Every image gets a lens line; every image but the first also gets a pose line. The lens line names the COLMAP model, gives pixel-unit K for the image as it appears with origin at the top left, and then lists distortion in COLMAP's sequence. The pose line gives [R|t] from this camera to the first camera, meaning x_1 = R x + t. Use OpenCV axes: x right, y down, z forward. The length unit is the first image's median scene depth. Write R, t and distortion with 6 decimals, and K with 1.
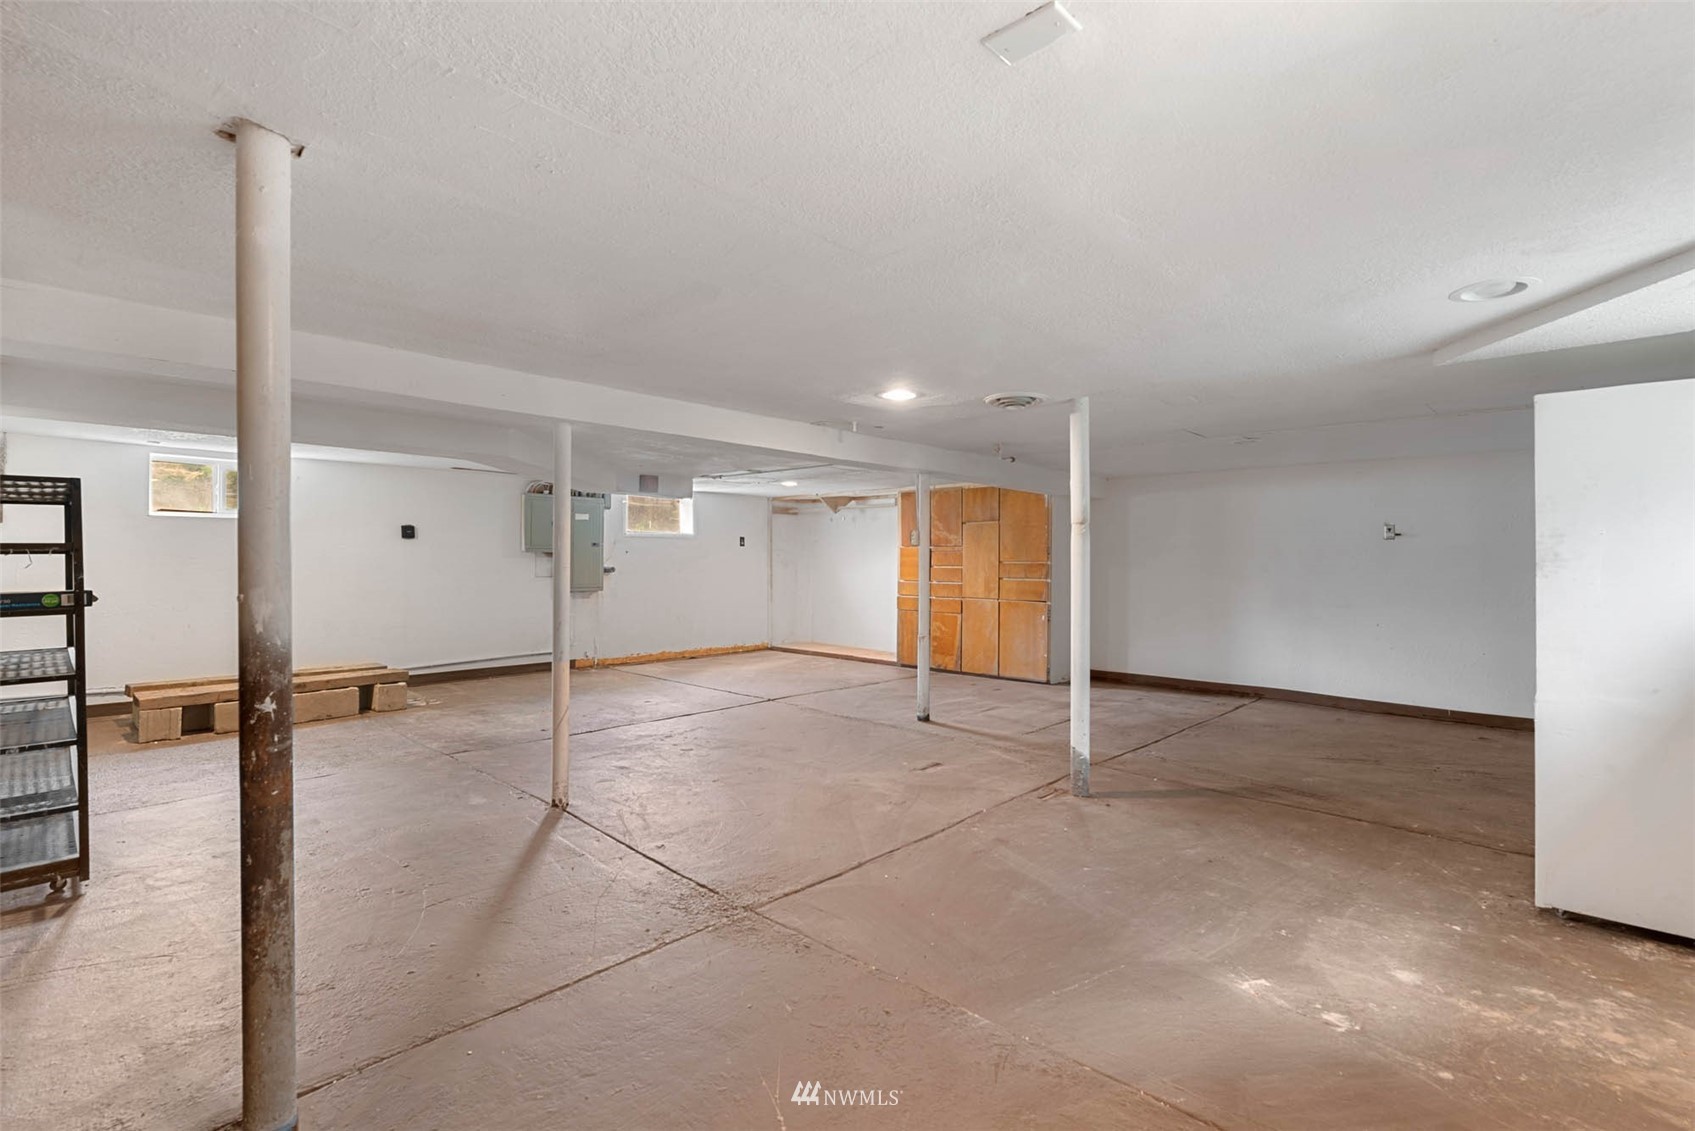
lens RADIAL K [[819.2, 0, 840.7], [0, 819.2, 563.8], [0, 0, 1]] dist [0.000764, 0.000361]
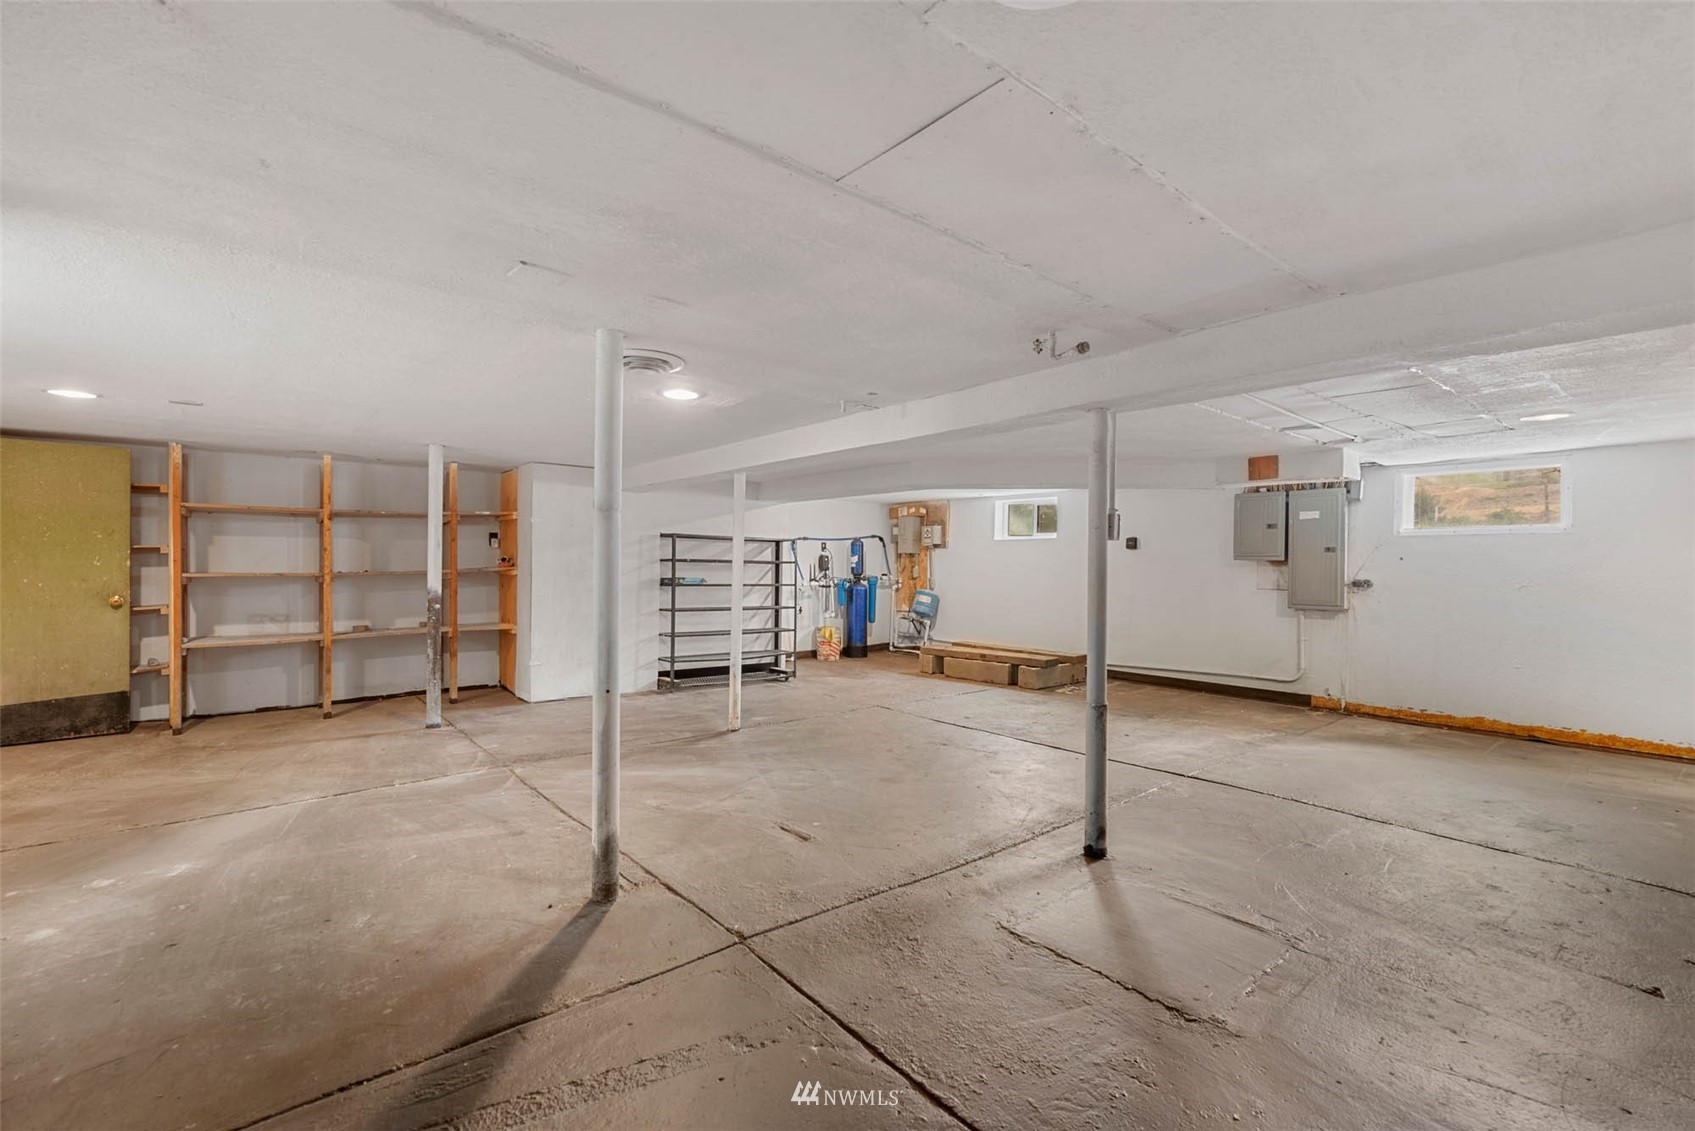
lens RADIAL K [[733.8, 0, 838.8], [0, 733.8, 568.9], [0, 0, 1]] dist [-0.000207, 0.000355]
pose [[-0.143261, -0.000243, -0.989685, 0.860263], [-0.012442, 0.999921, 0.001556, -0.002151], [0.989607, 0.012536, -0.143253, 1.247412]]
